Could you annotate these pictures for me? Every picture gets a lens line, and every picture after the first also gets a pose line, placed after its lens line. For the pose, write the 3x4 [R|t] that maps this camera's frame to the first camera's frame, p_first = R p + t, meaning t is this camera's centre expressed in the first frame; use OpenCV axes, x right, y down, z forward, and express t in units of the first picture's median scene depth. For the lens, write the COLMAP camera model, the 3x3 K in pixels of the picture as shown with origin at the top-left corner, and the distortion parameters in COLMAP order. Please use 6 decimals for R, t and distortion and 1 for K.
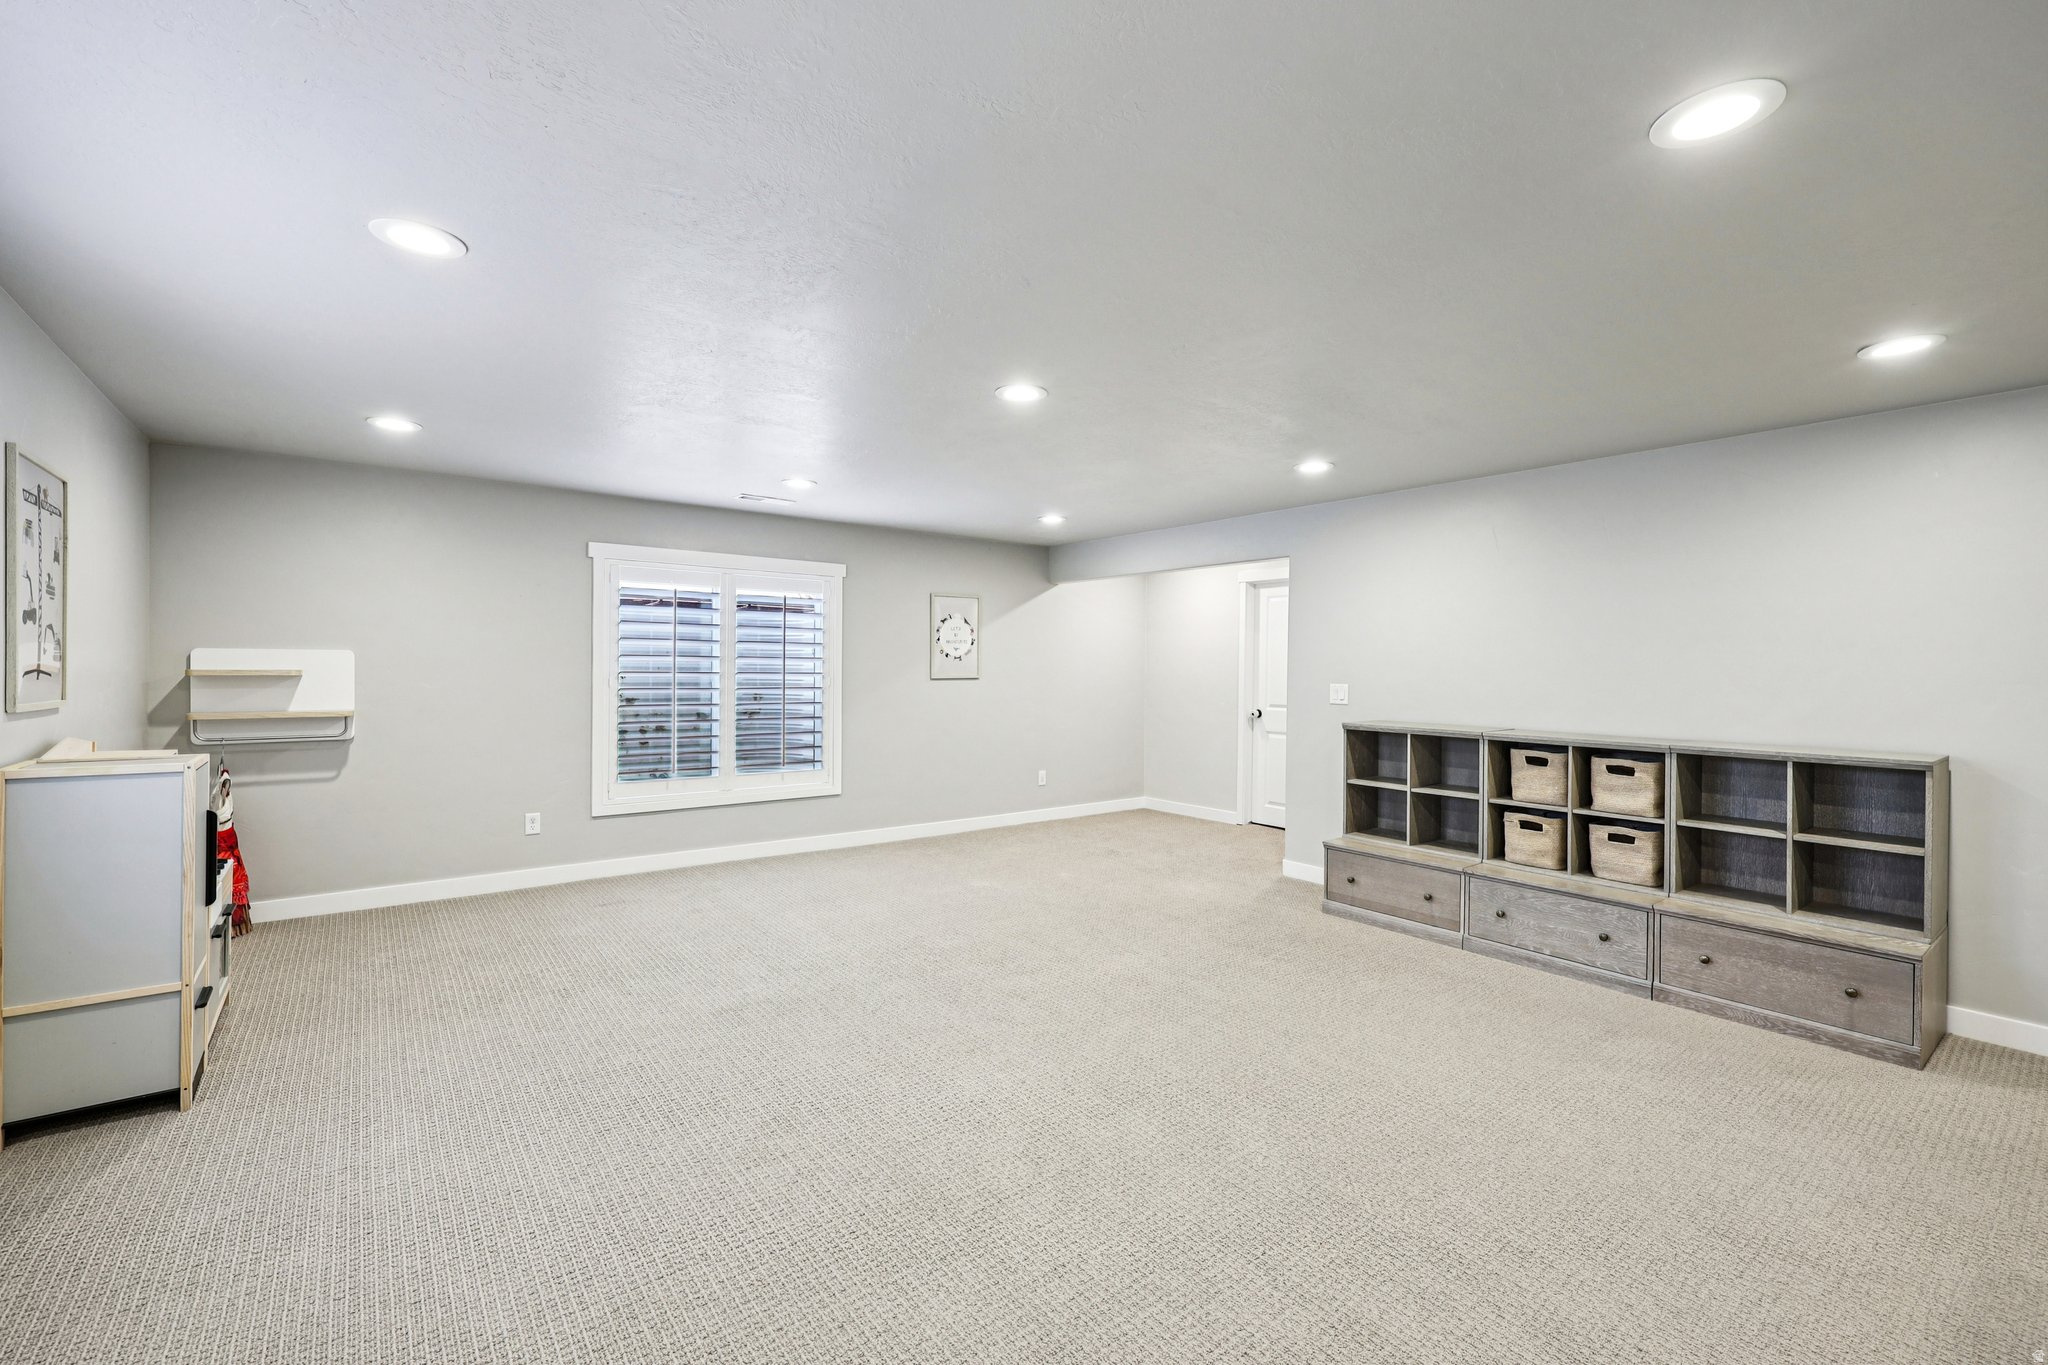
lens RADIAL K [[844.1, 0, 1007.3], [0, 844.1, 680.6], [0, 0, 1]] dist [0.000365, 0.000275]
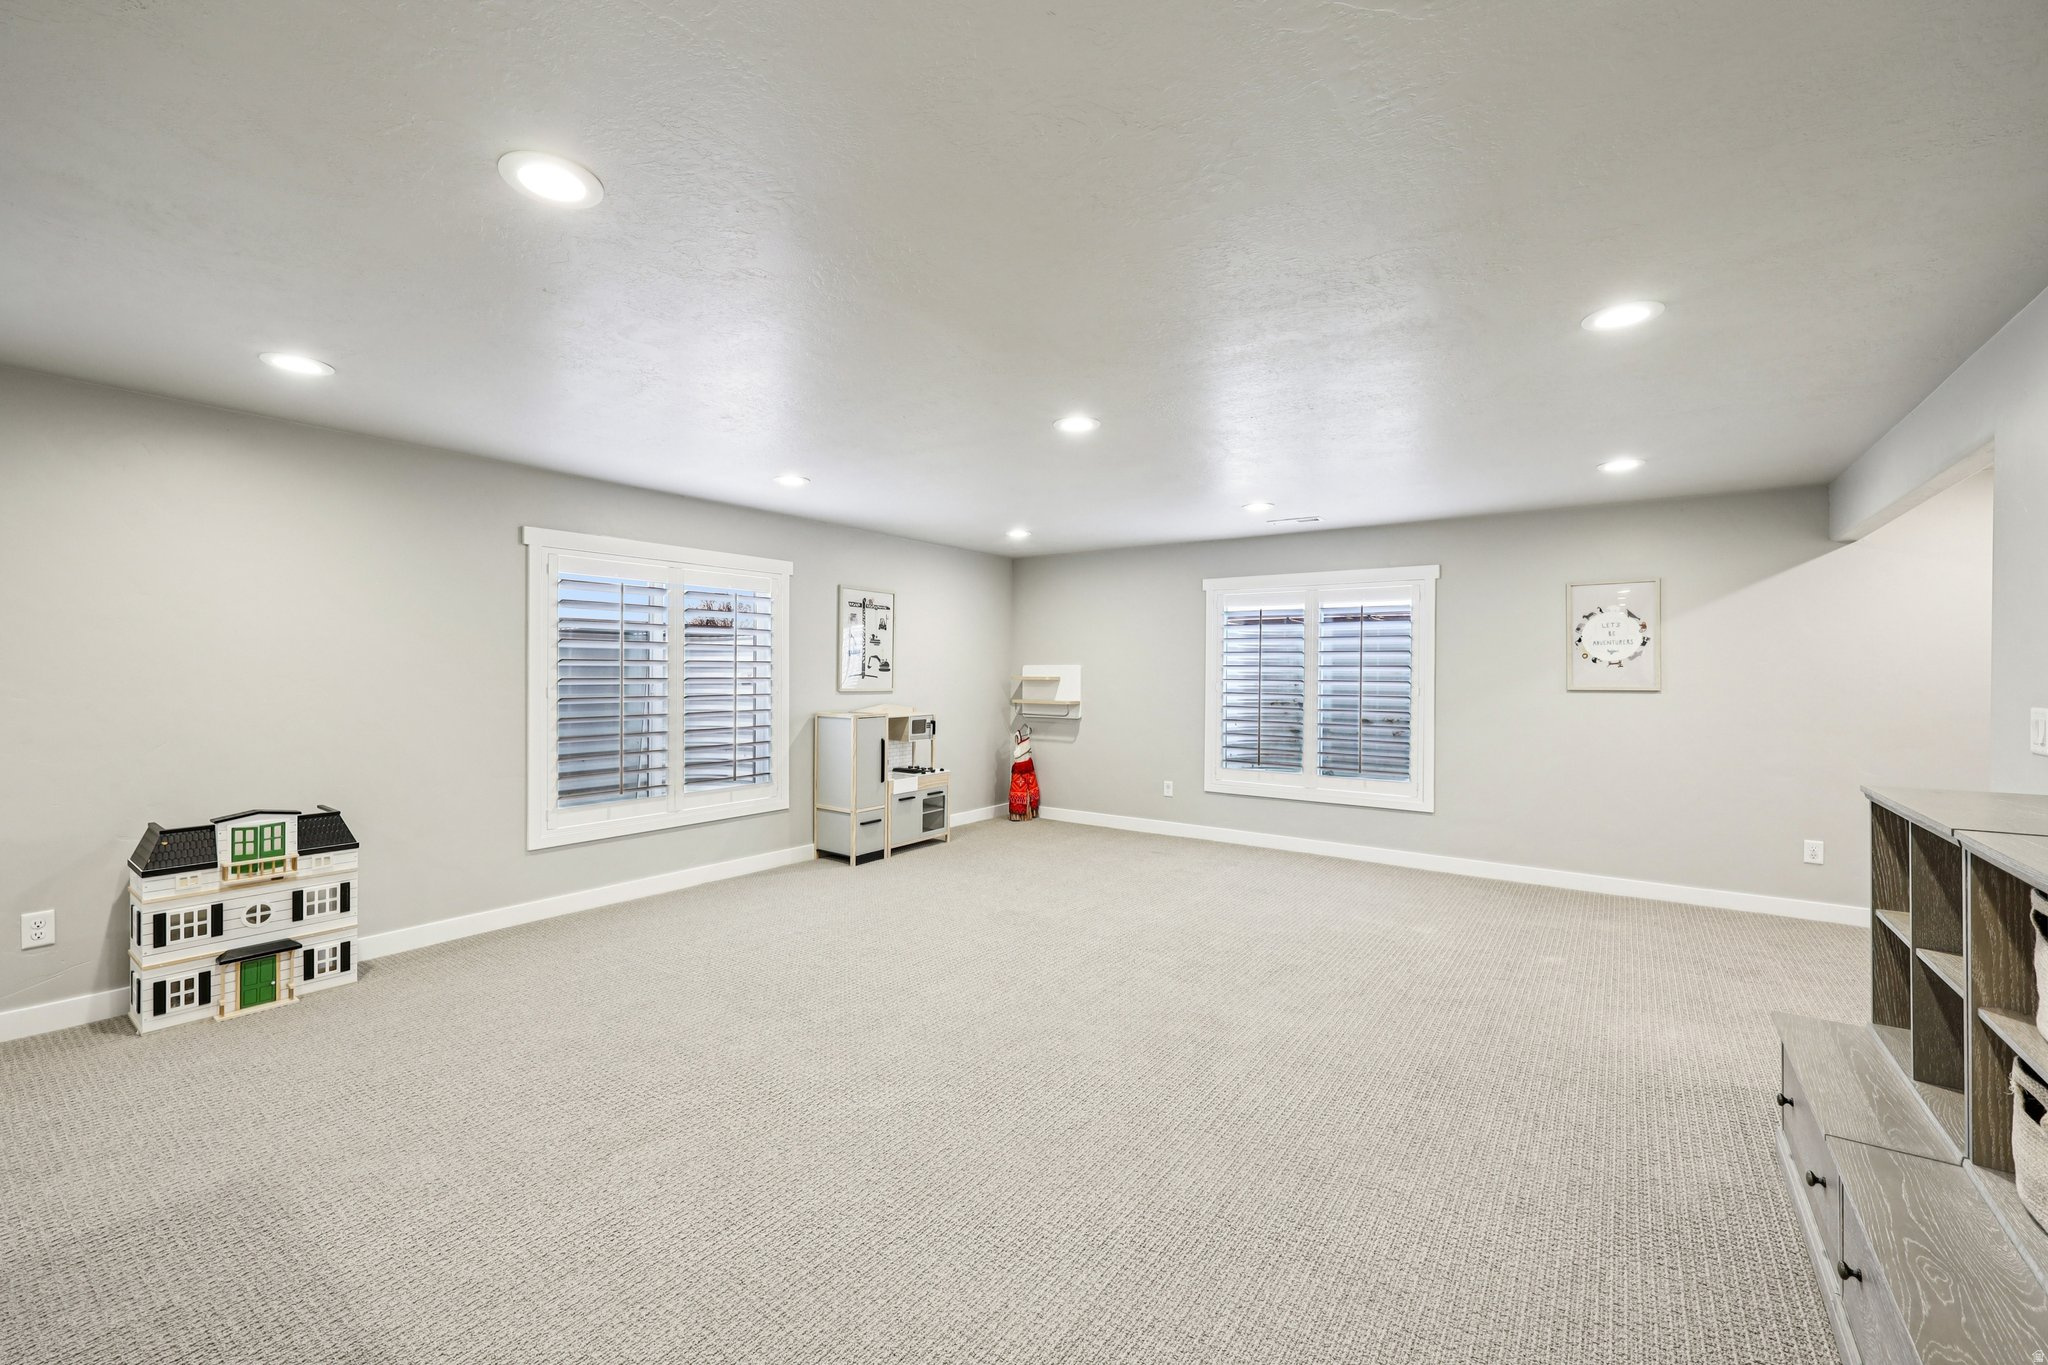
lens RADIAL K [[795.9, 0, 1028.5], [0, 795.9, 666.3], [0, 0, 1]] dist [-0.017766, -0.000097]
pose [[0.308273, -0.013813, -0.951198, 0.675648], [-0.020056, 0.999578, -0.021016, 0.001408], [0.951087, 0.025556, 0.307866, 0.421674]]
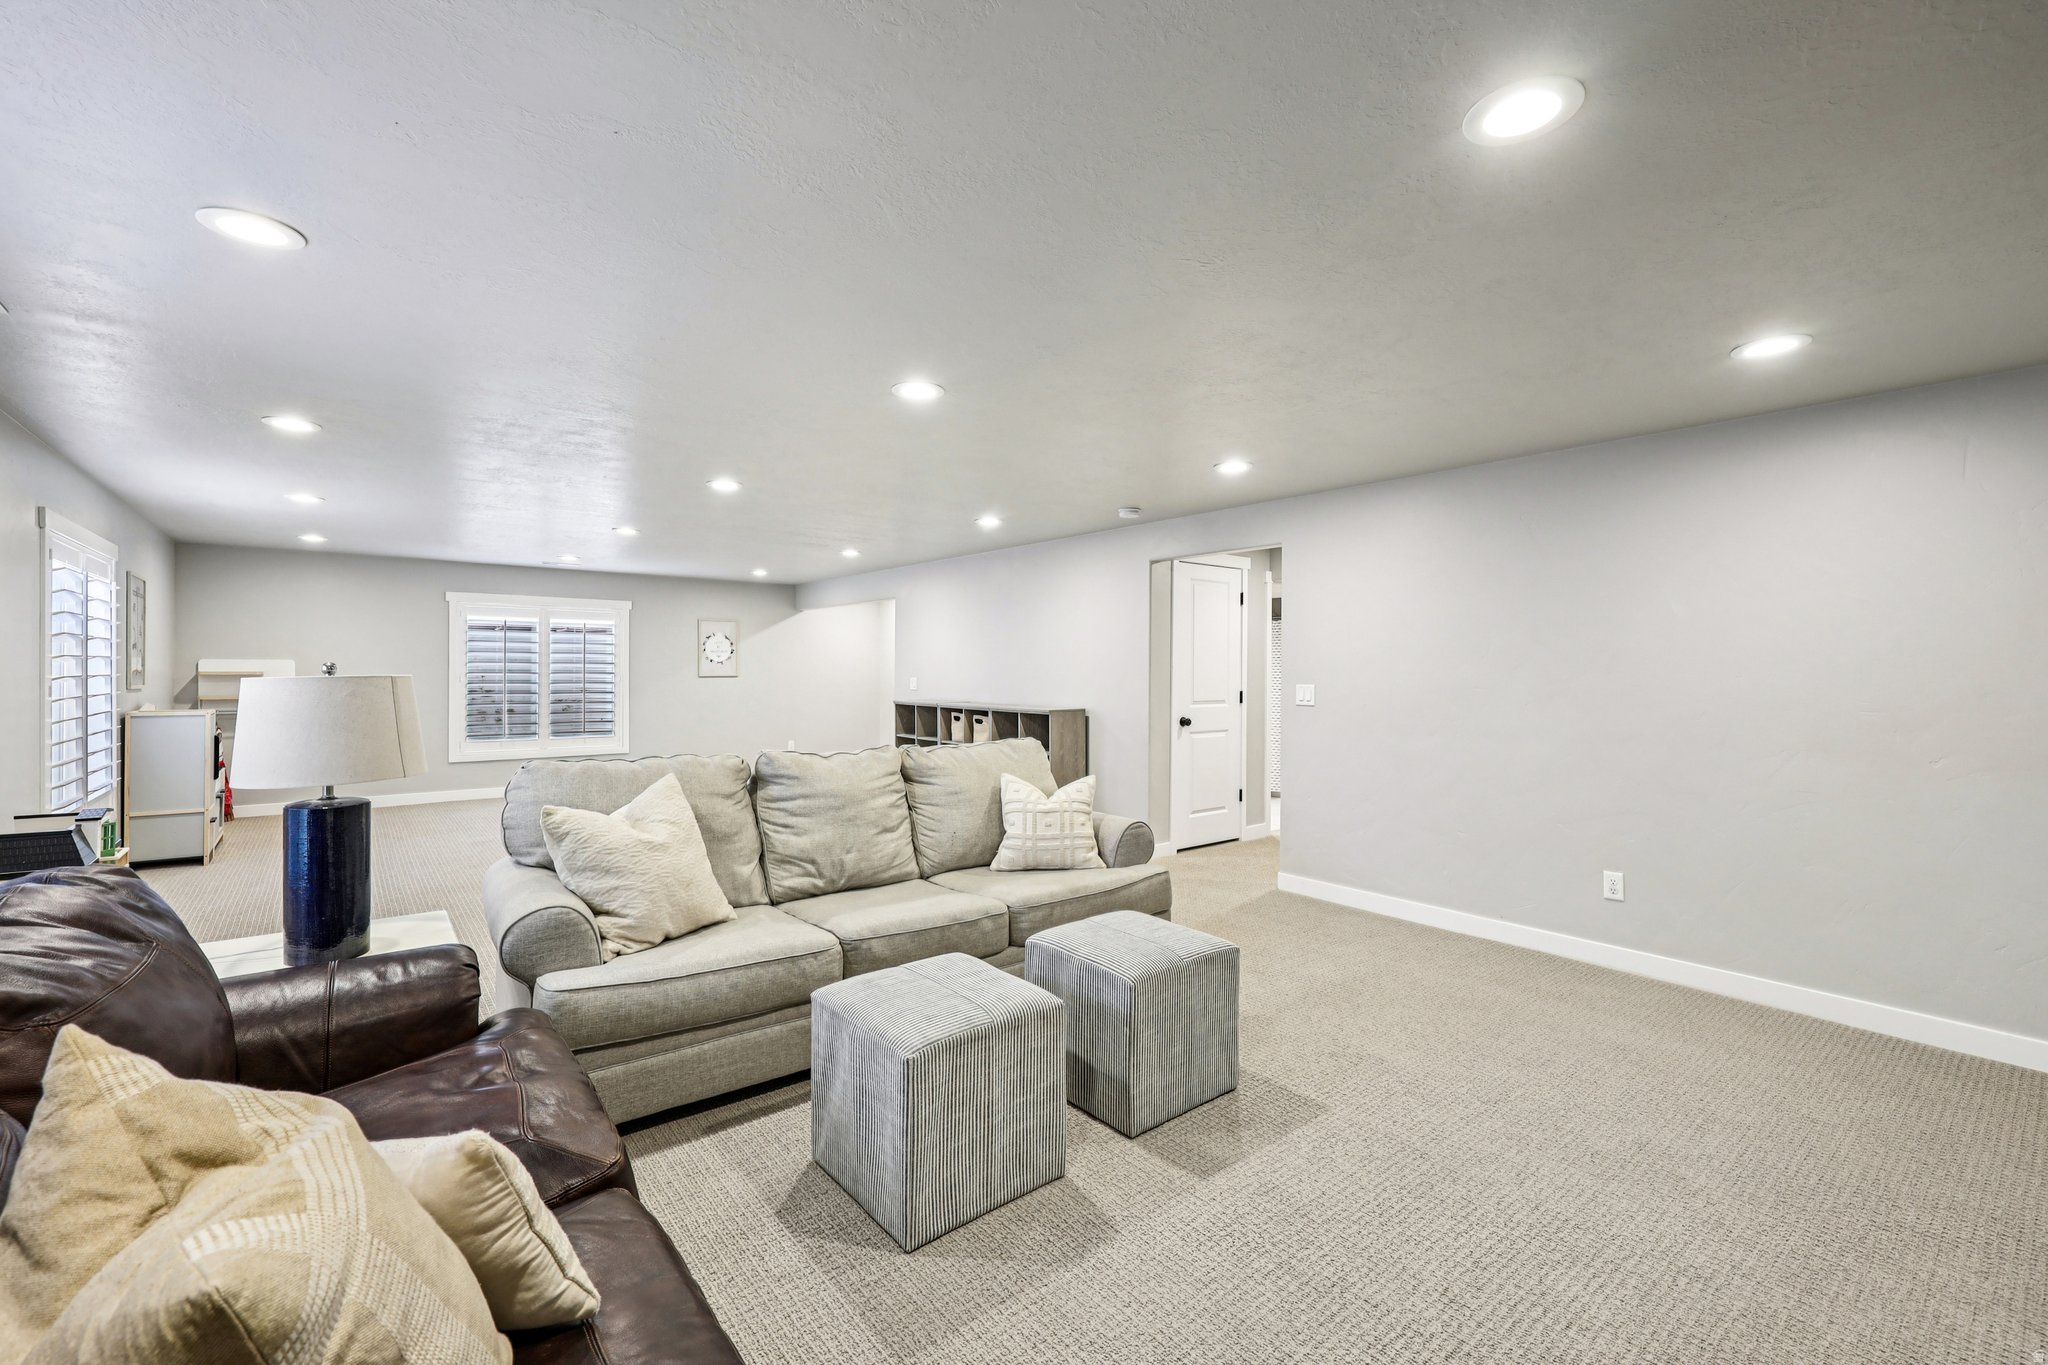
lens RADIAL K [[844.1, 0, 1018.2], [0, 844.1, 682.0], [0, 0, 1]] dist [0.000365, 0.000275]
pose [[0.999688, -0.005611, 0.024336, 0.638759], [0.005693, 0.999978, -0.003297, 0.022325], [-0.024316, 0.003434, 0.999698, -0.731703]]
